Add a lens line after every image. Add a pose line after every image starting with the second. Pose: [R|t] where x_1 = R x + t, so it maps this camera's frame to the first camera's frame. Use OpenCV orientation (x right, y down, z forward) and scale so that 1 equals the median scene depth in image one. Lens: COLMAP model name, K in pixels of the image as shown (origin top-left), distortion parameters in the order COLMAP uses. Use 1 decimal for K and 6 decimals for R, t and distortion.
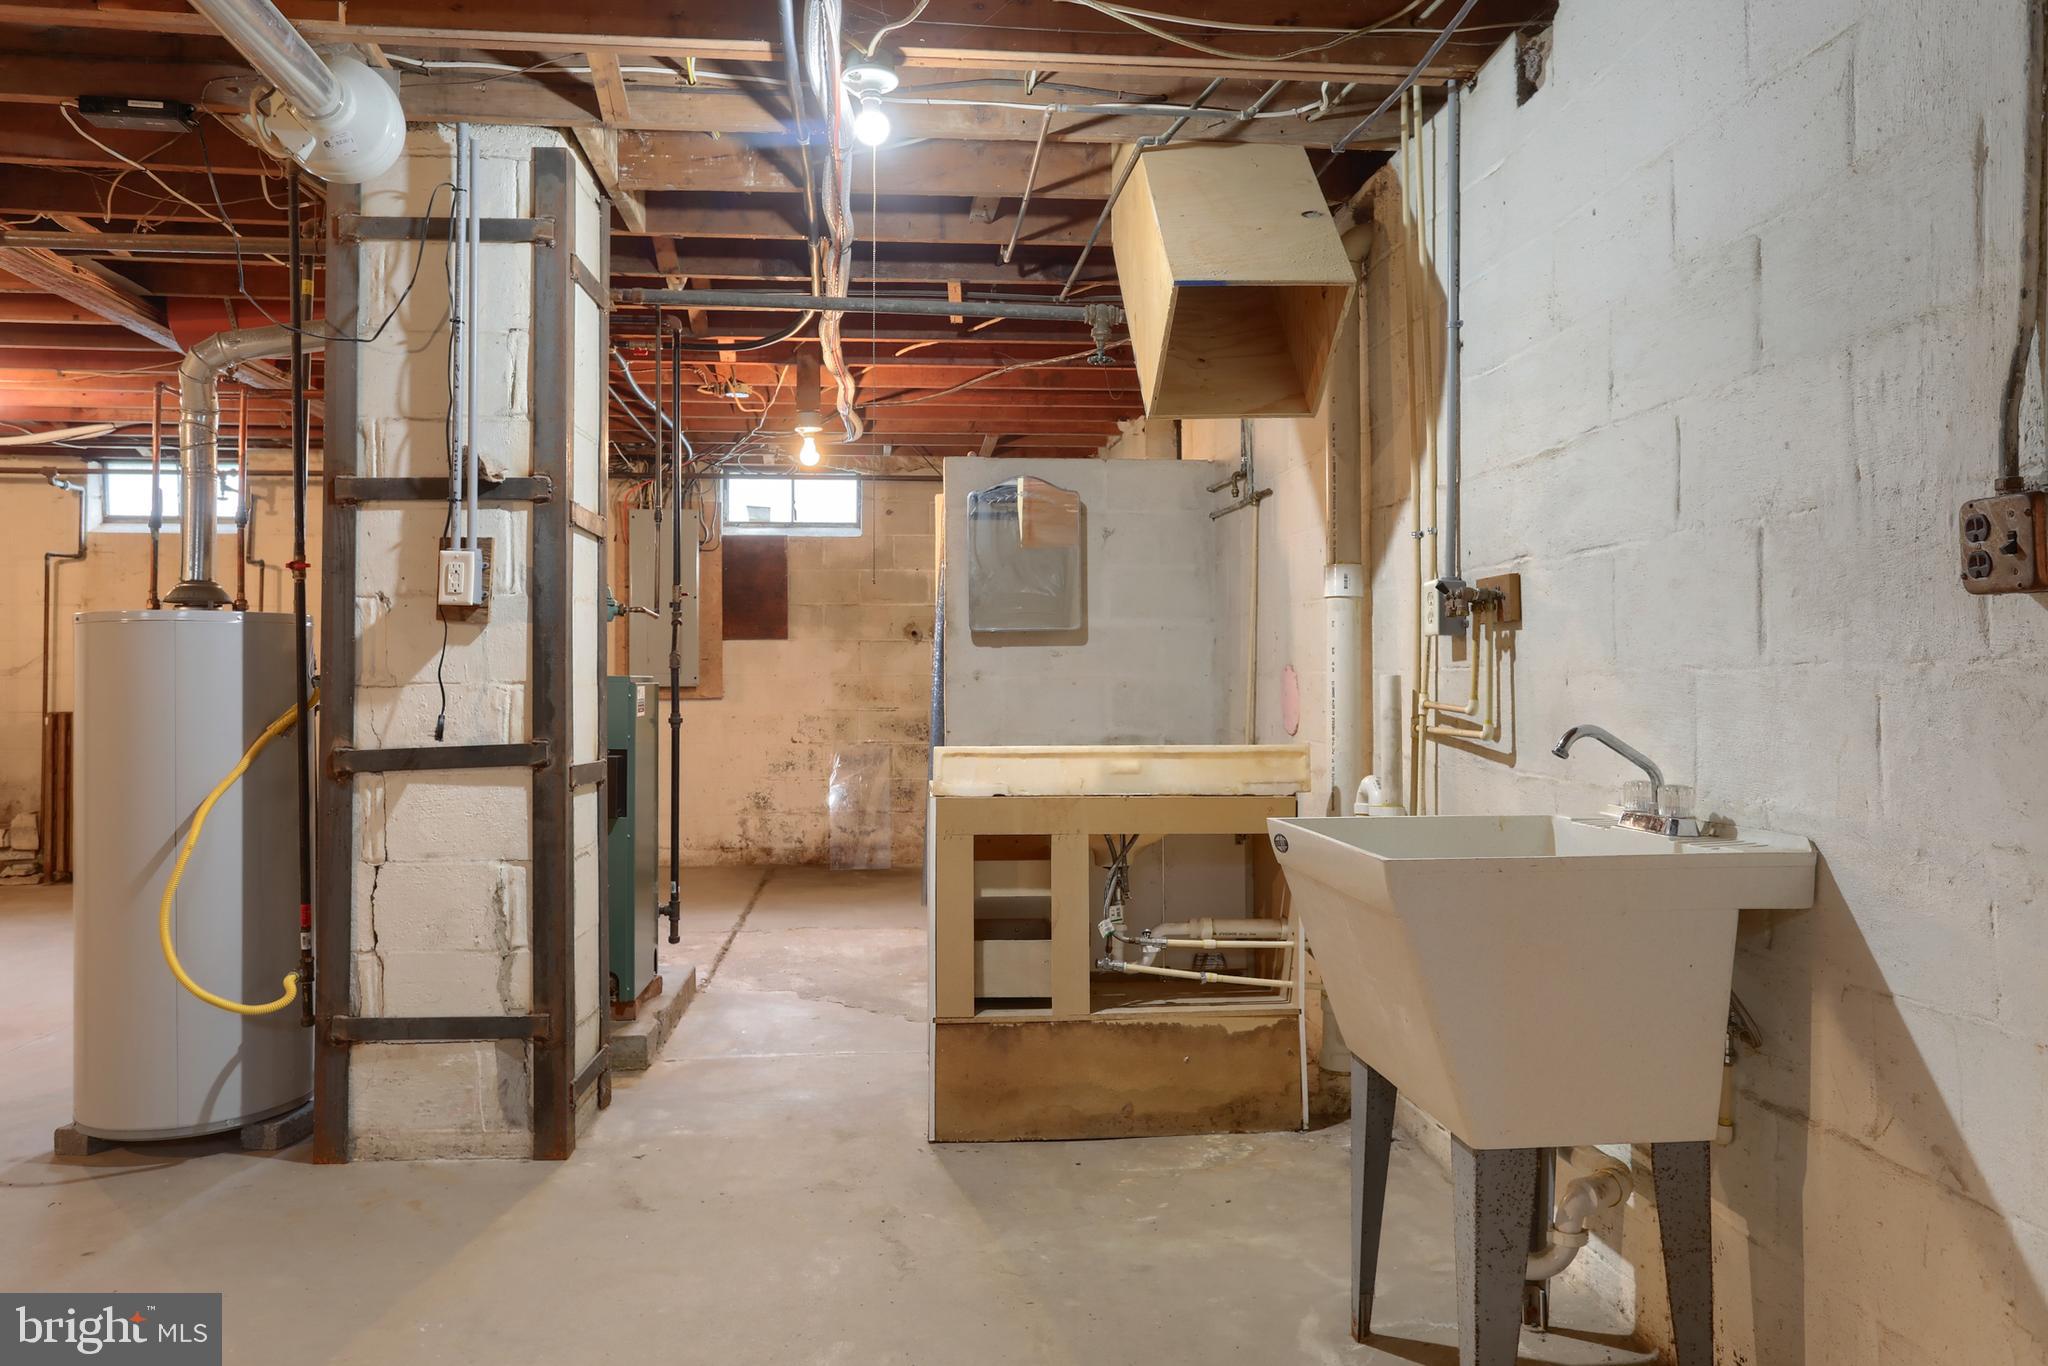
lens RADIAL K [[1430.4, 0, 1020.6], [0, 1430.4, 656.6], [0, 0, 1]] dist [0.001580, 0.000324]
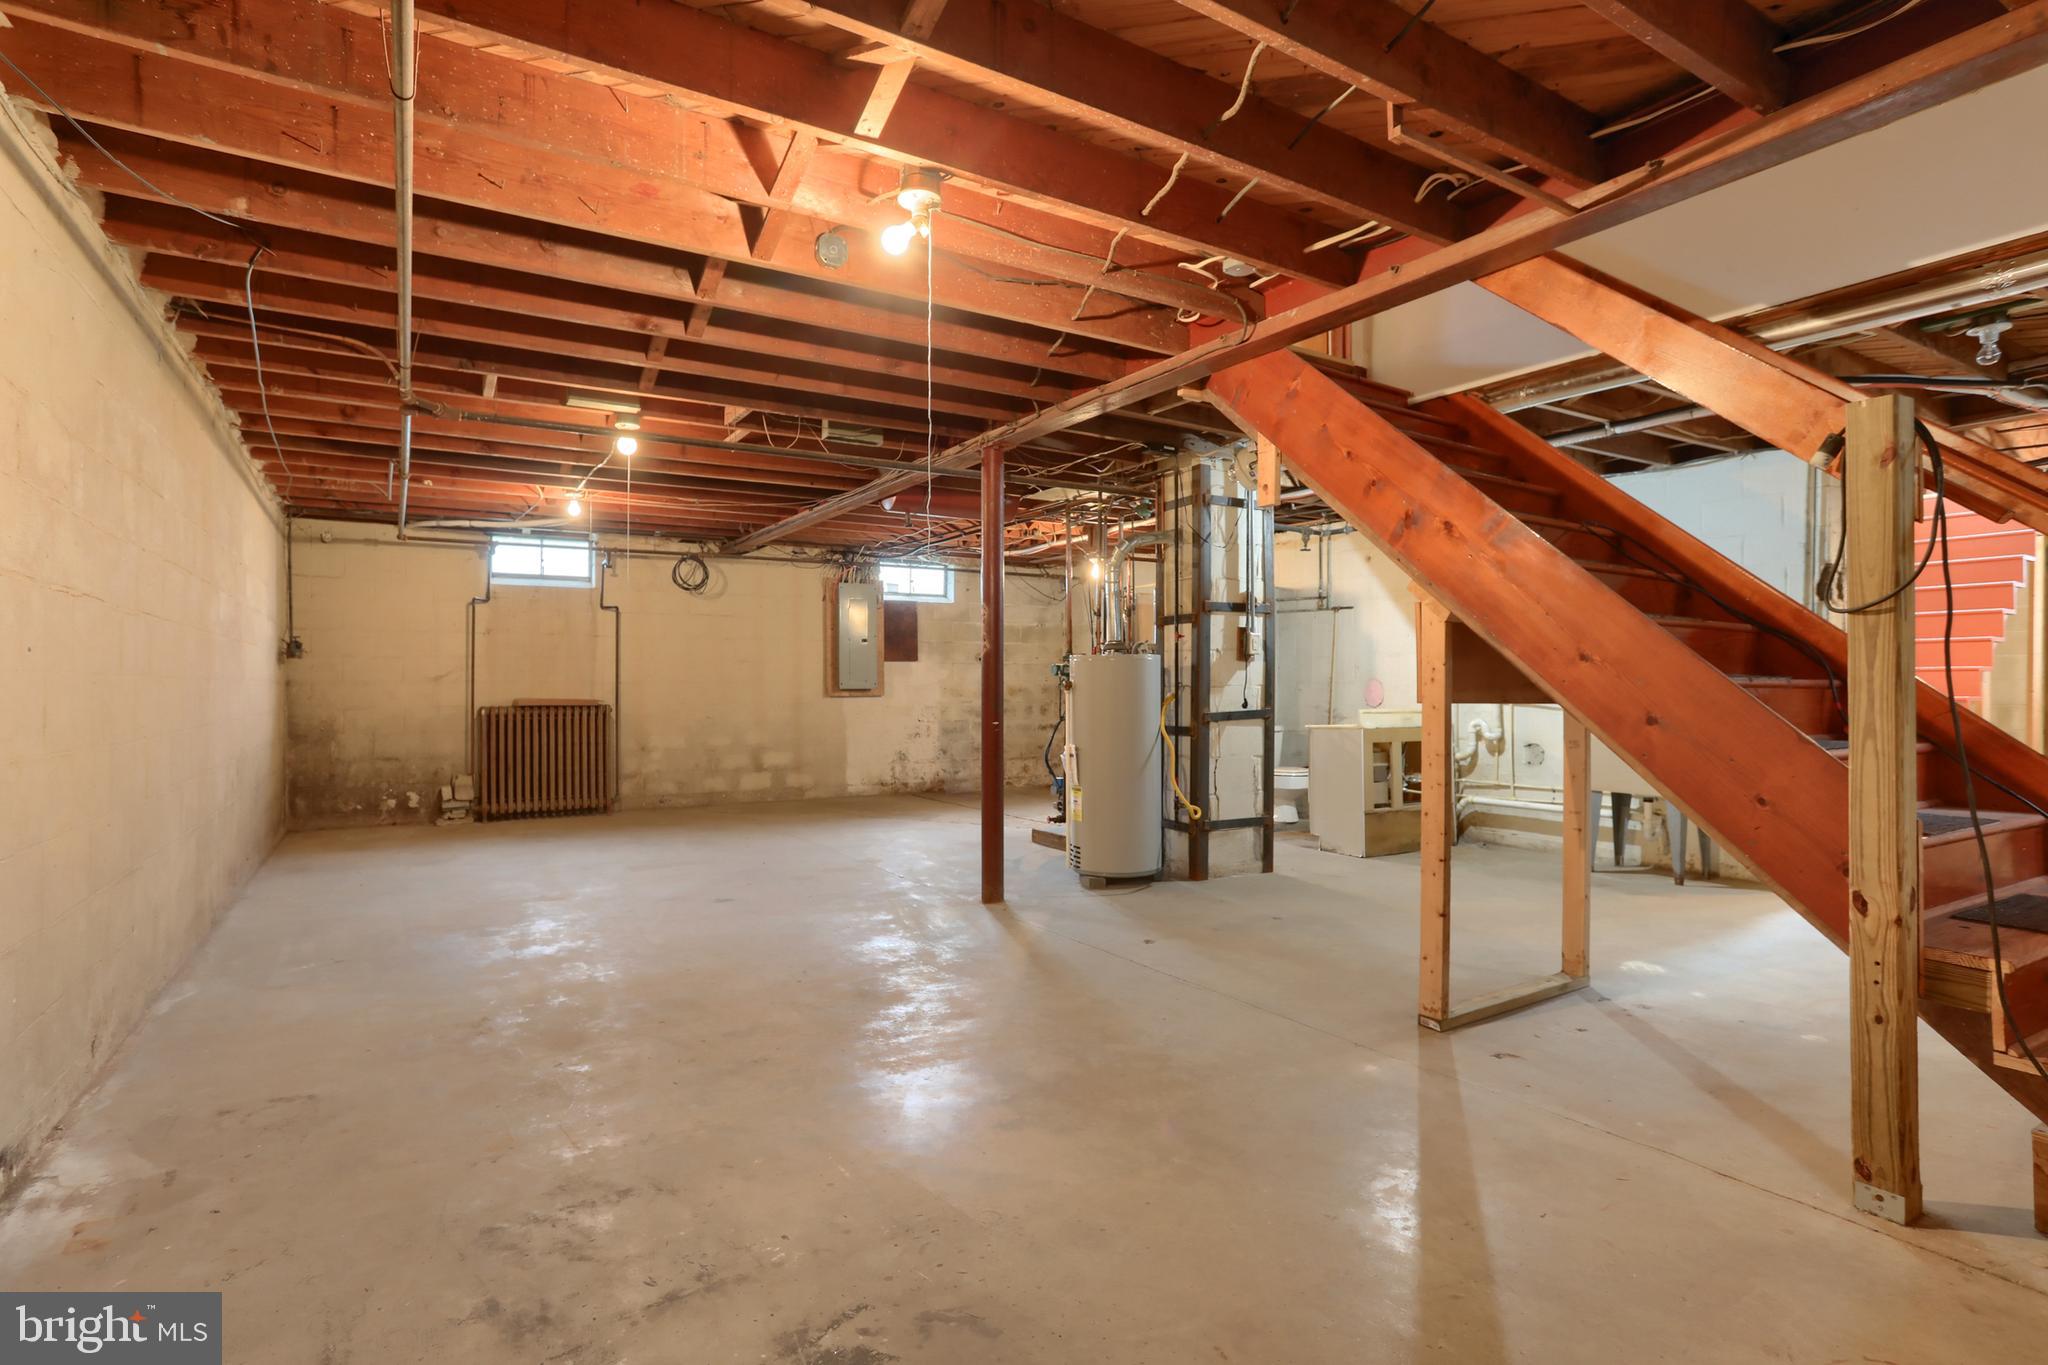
lens RADIAL K [[1030.2, 0, 1029.1], [0, 1030.2, 675.1], [0, 0, 1]] dist [-0.069085, 0.037631]
pose [[0.896809, 0.005072, 0.442389, -0.634405], [-0.007432, 0.999966, 0.003600, -0.001306], [-0.442356, -0.006517, 0.896816, -0.185706]]
